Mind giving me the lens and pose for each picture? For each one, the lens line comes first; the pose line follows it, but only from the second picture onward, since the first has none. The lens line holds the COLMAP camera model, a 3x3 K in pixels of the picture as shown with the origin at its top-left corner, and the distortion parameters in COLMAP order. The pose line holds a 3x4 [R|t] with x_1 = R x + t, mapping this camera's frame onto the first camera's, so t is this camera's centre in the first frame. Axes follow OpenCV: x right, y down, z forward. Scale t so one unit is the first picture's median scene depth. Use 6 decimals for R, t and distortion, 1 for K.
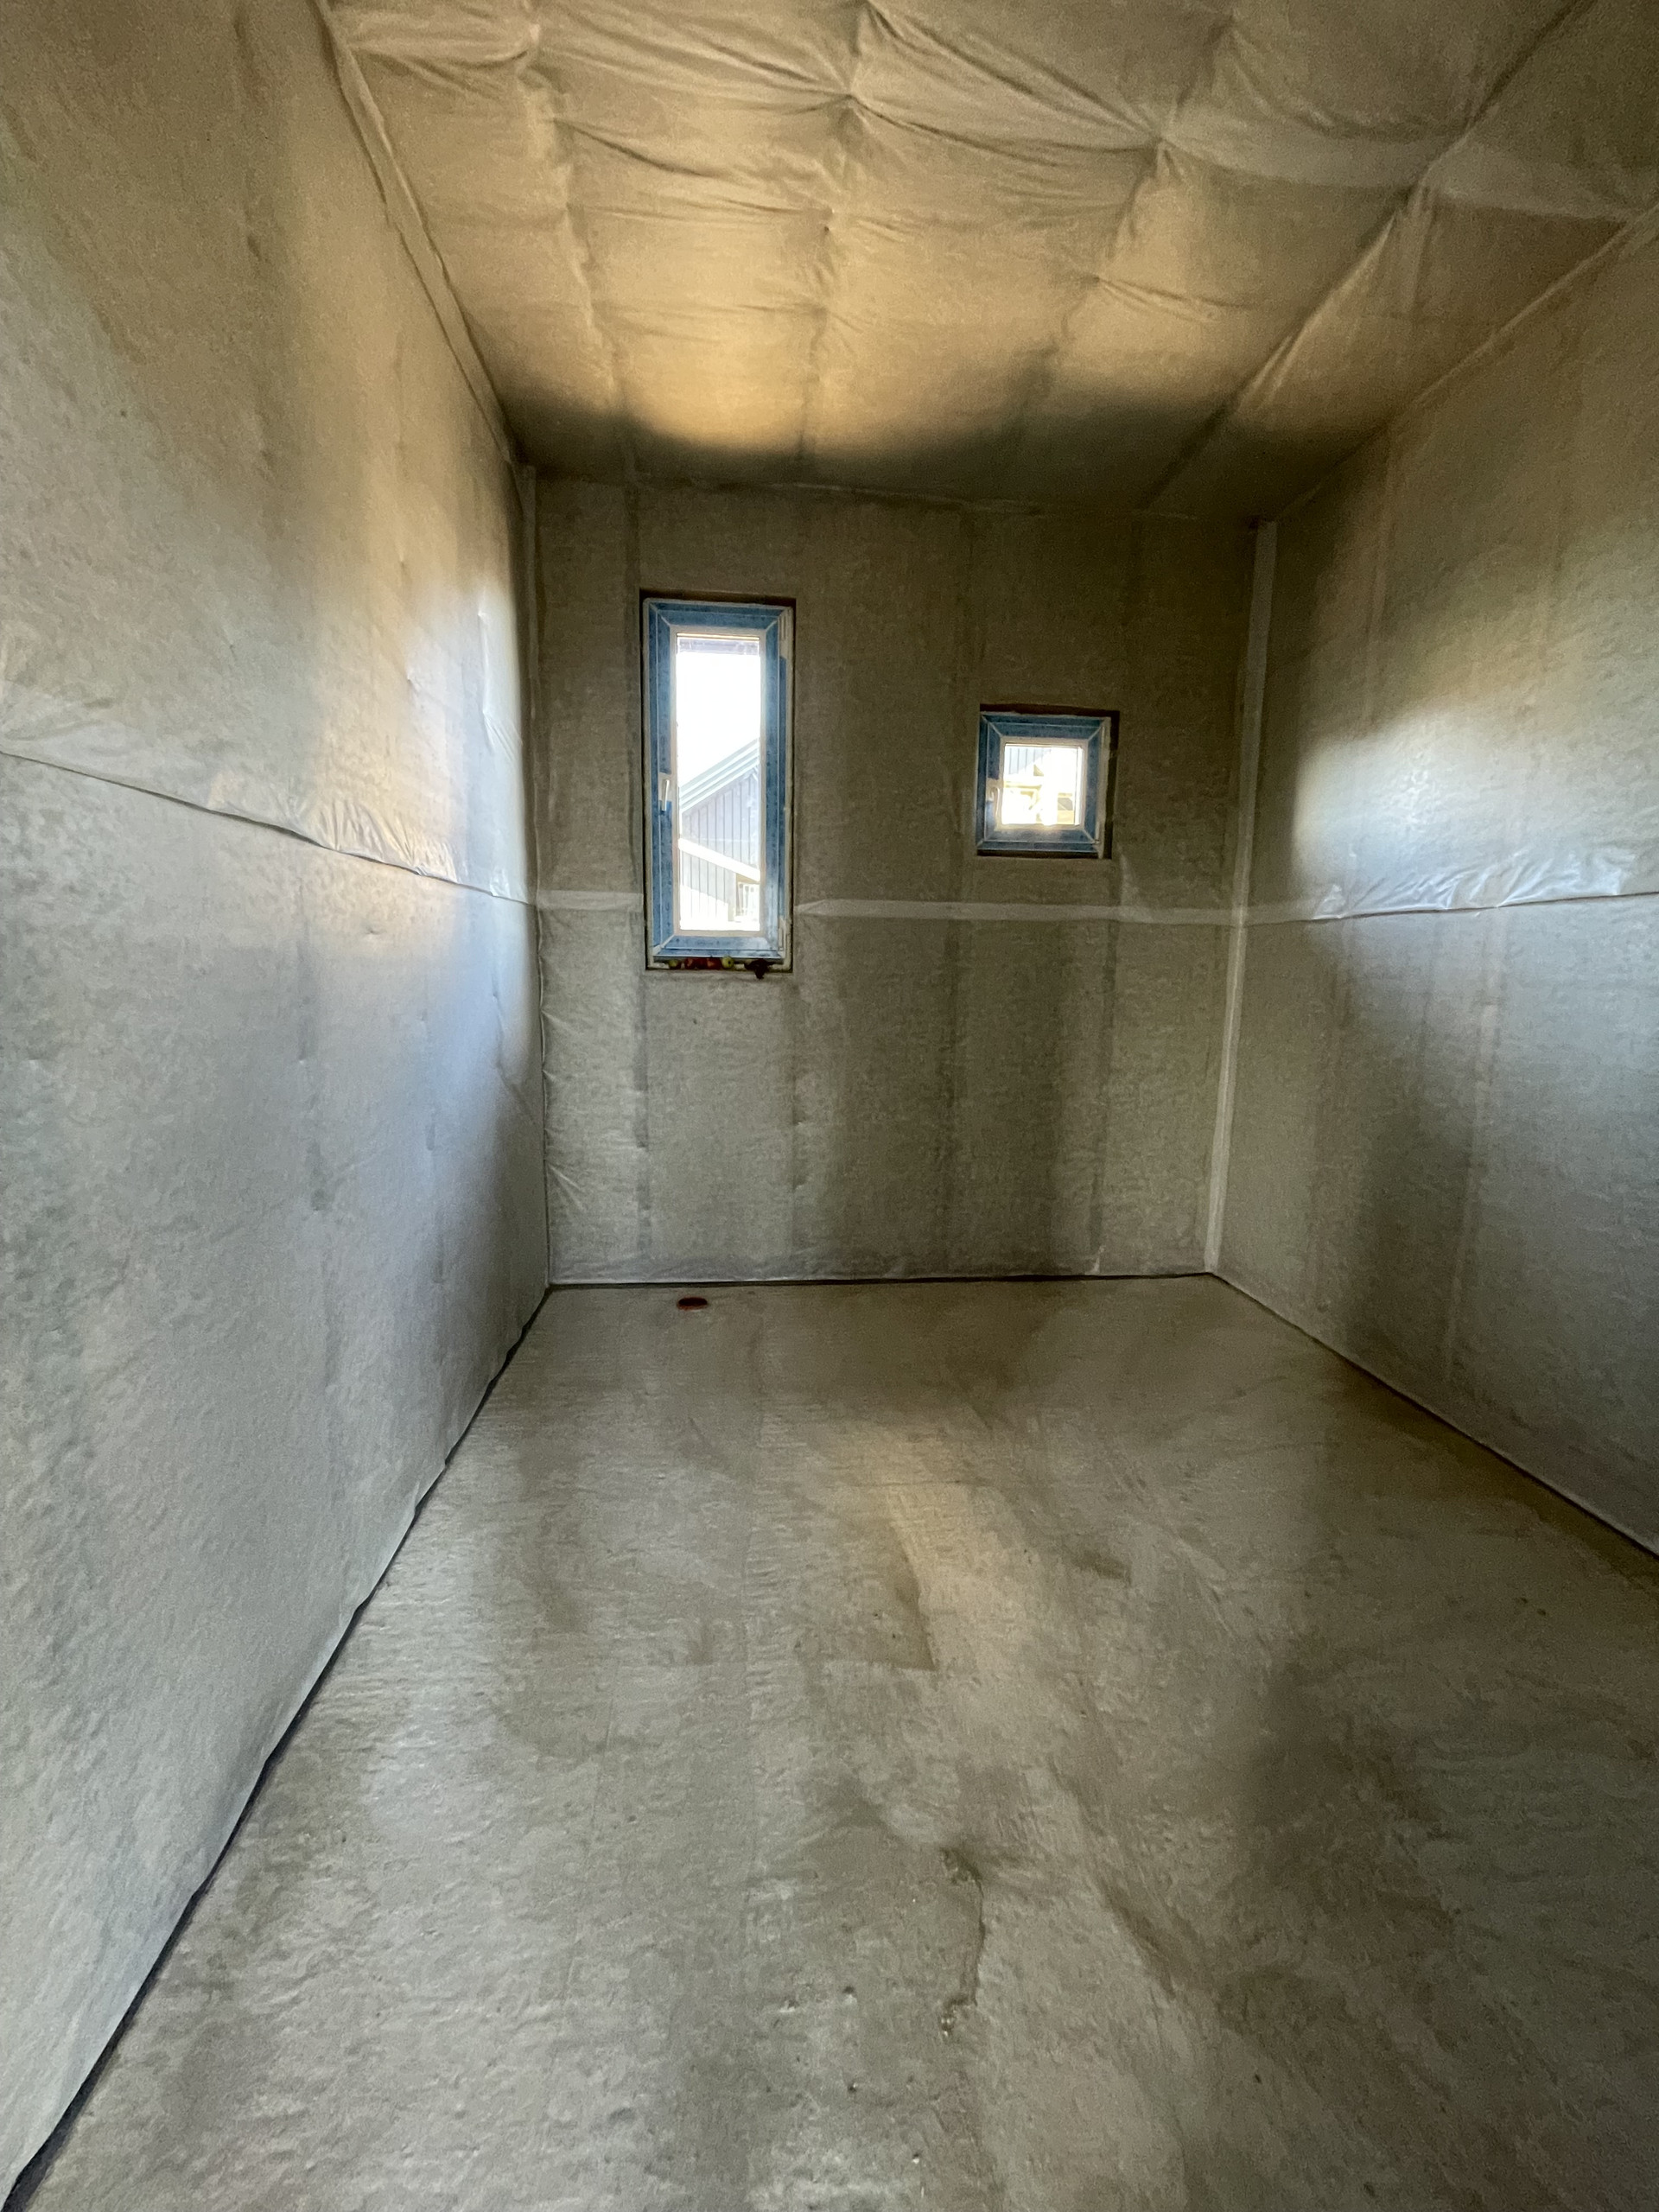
lens RADIAL K [[889.3, 0, 830.4], [0, 889.3, 1104.7], [0, 0, 1]] dist [-0.005573, 0.000892]
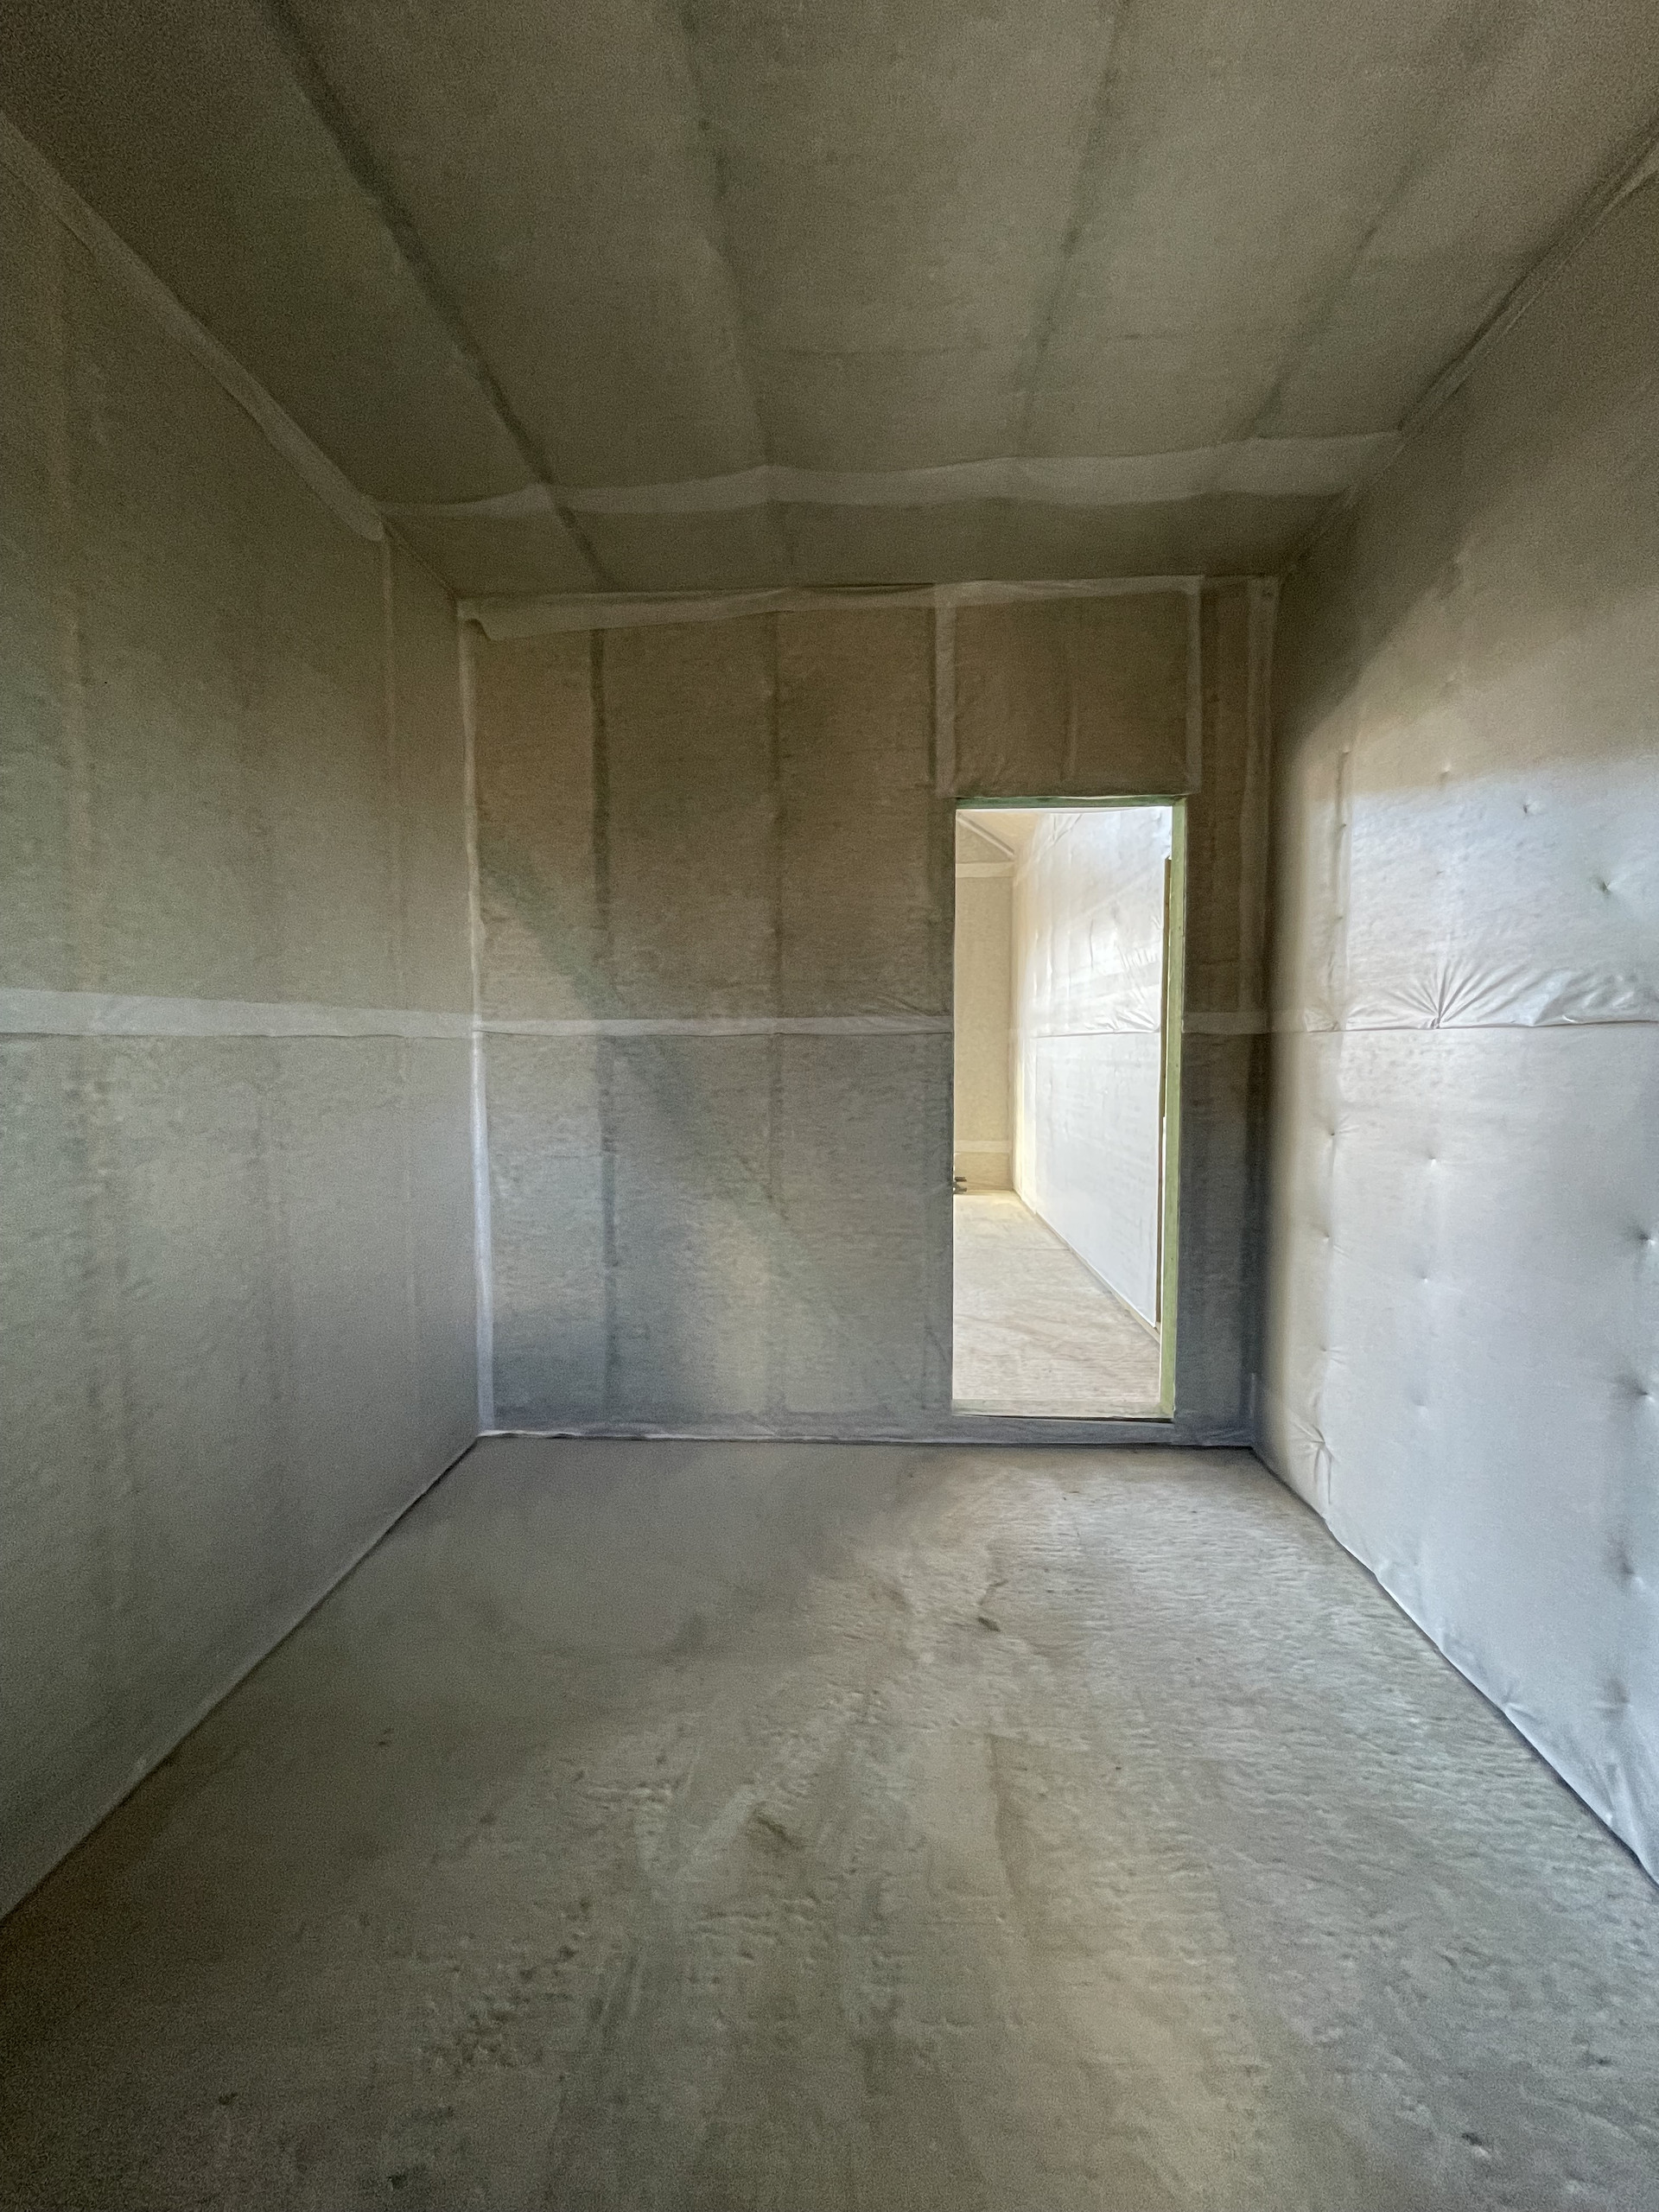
lens RADIAL K [[889.3, 0, 828.3], [0, 889.3, 1111.1], [0, 0, 1]] dist [-0.005573, 0.000892]
pose [[-0.987327, -0.025974, 0.156561, 0.184025], [0.011500, 0.972213, 0.233817, -0.462315], [-0.158284, 0.232654, -0.959593, 2.172972]]
